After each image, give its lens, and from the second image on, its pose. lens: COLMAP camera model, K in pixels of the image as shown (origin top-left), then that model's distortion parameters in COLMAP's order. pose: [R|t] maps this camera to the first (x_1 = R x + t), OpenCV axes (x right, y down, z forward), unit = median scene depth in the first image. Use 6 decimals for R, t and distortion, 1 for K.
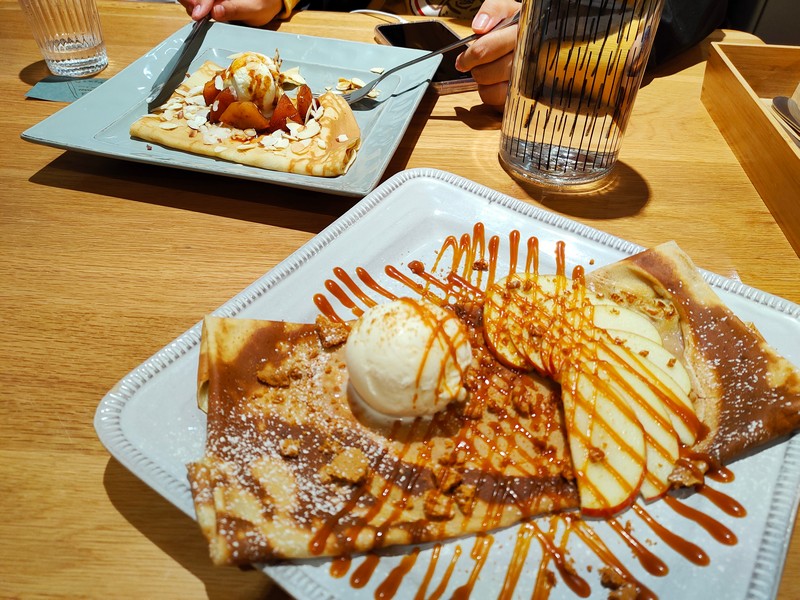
lens RADIAL K [[625.2, 0, 400.0], [0, 625.2, 300.0], [0, 0, 1]] dist [0.031227, 0.002543]
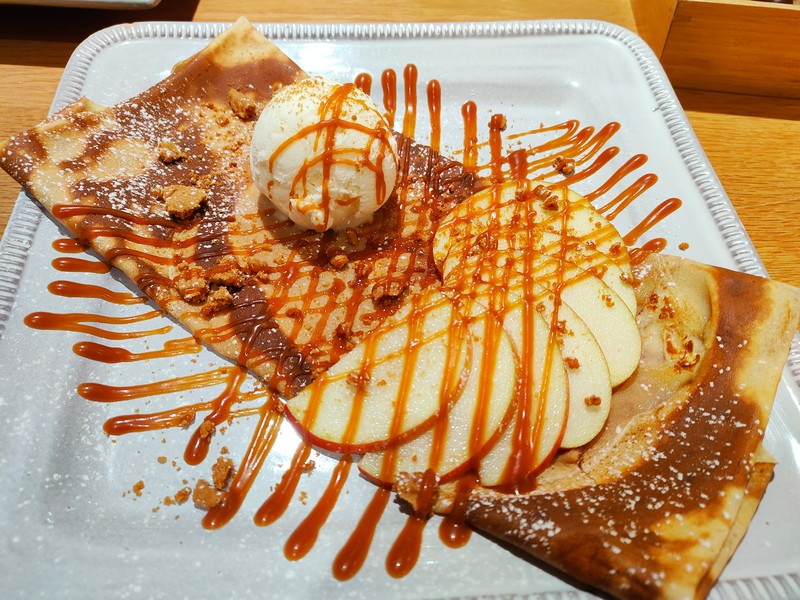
lens RADIAL K [[625.2, 0, 400.0], [0, 625.2, 300.0], [0, 0, 1]] dist [0.031227, 0.002543]
pose [[0.621676, 0.629767, -0.465738, 0.612174], [-0.548704, 0.774476, 0.314819, -0.081693], [0.558966, 0.059837, 0.827029, 0.407377]]
